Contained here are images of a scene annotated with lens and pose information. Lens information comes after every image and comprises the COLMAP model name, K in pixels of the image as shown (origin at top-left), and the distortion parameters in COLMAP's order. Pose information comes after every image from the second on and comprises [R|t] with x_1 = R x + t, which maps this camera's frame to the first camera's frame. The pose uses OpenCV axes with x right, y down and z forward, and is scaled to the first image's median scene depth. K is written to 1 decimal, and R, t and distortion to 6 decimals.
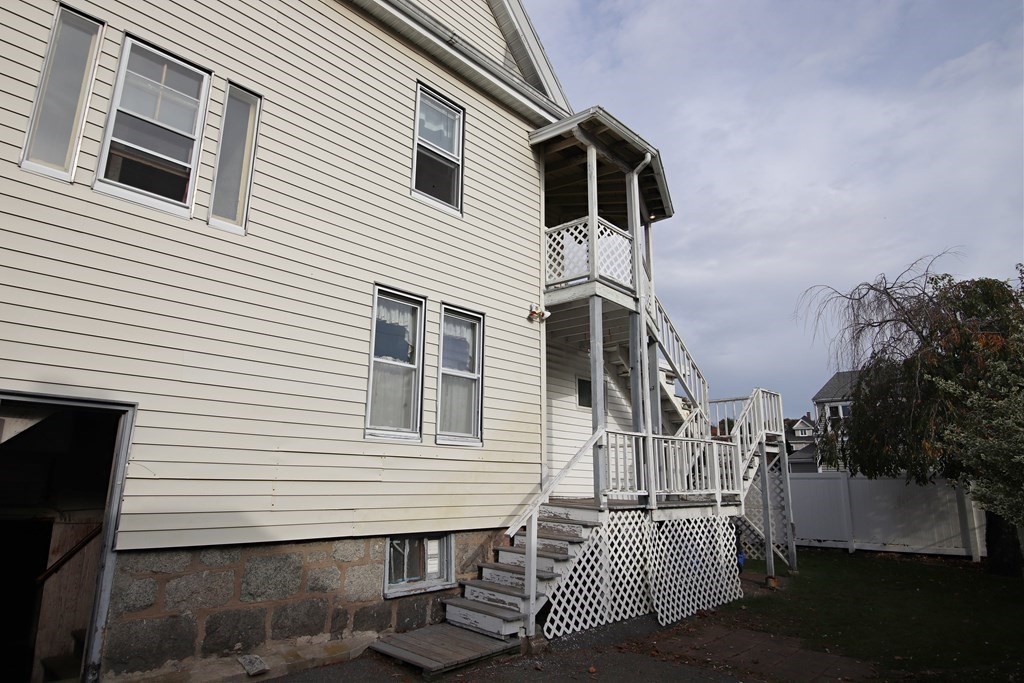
lens RADIAL K [[604.5, 0, 512.5], [0, 604.5, 335.5], [0, 0, 1]] dist [-0.015420, -0.003154]
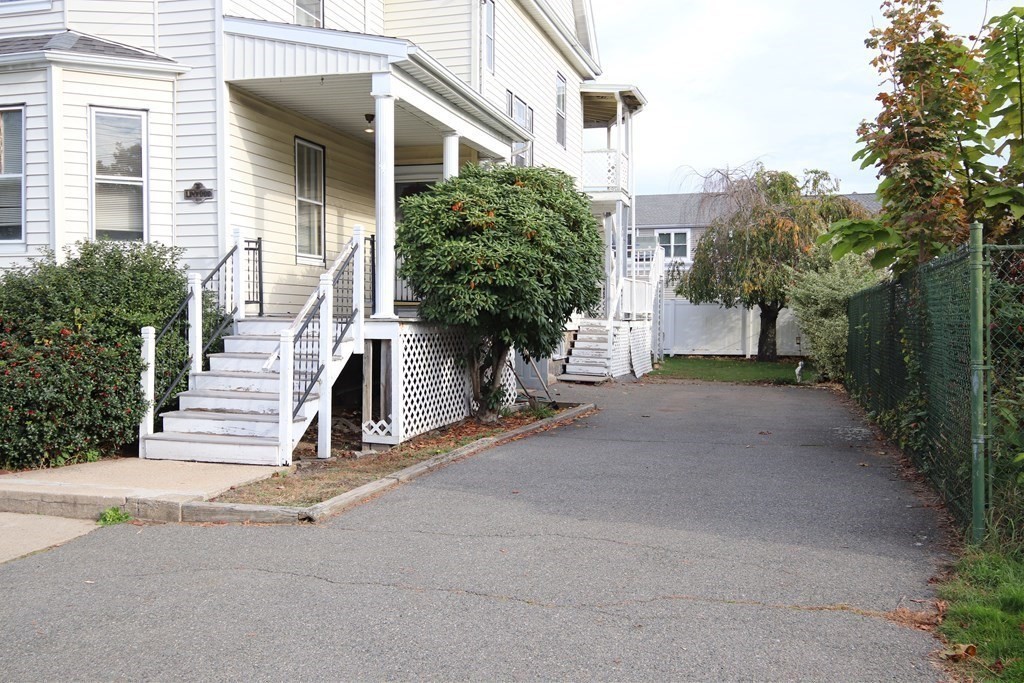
lens RADIAL K [[942.1, 0, 507.2], [0, 942.1, 338.6], [0, 0, 1]] dist [0.049456, 0.000000]
pose [[0.895059, -0.018598, 0.445560, -0.851207], [-0.099881, 0.965387, 0.240941, -0.189534], [-0.434619, -0.260159, 0.862220, -0.804731]]
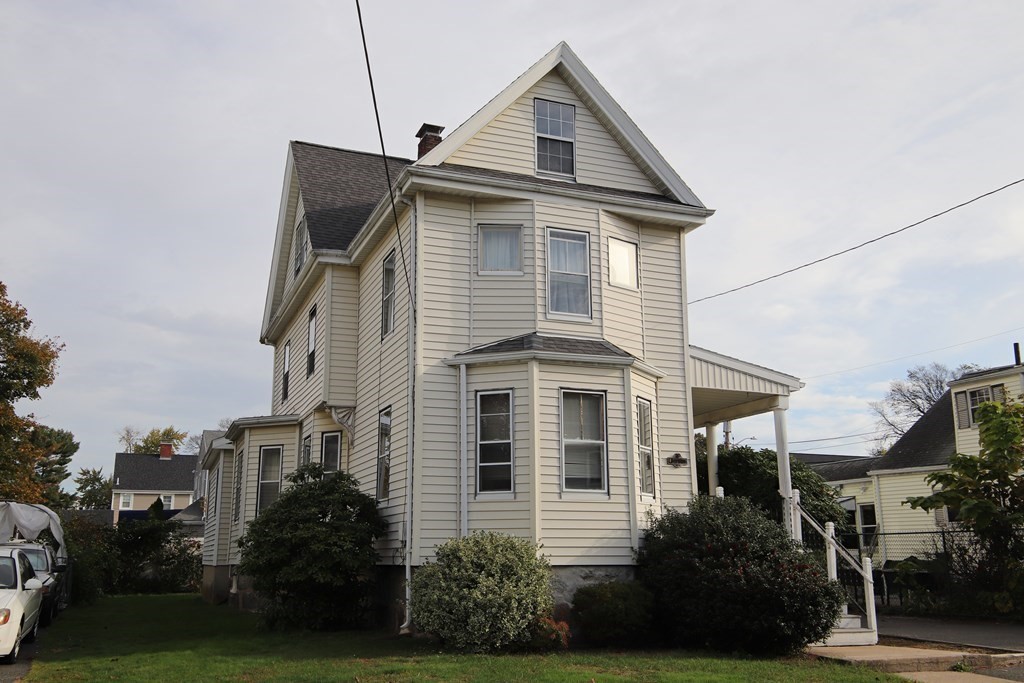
lens RADIAL K [[921.5, 0, 510.1], [0, 921.5, 337.9], [0, 0, 1]] dist [0.051324, -0.005549]
pose [[0.431027, 0.195295, 0.880951, -1.775448], [-0.207848, 0.971533, -0.113681, -0.071084], [-0.878074, -0.134105, 0.459349, -0.313147]]
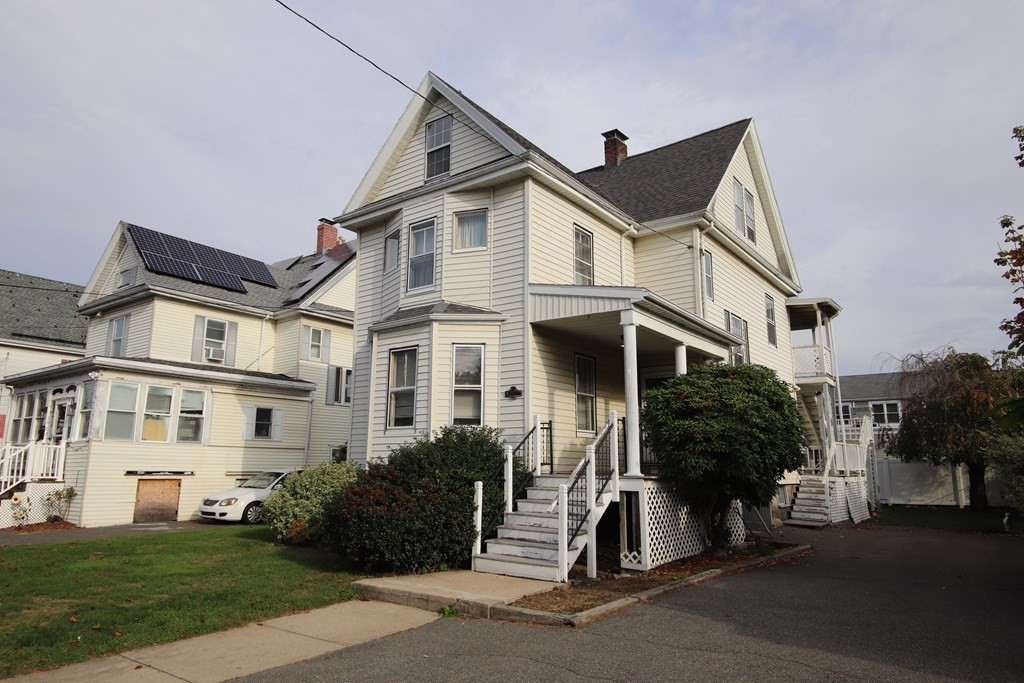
lens RADIAL K [[657.8, 0, 507.6], [0, 657.8, 331.6], [0, 0, 1]] dist [0.023650, -0.028599]
pose [[0.993662, 0.017434, 0.111051, -0.831902], [-0.021514, 0.999133, 0.035654, -0.200524], [-0.110334, -0.037818, 0.993175, -0.827078]]
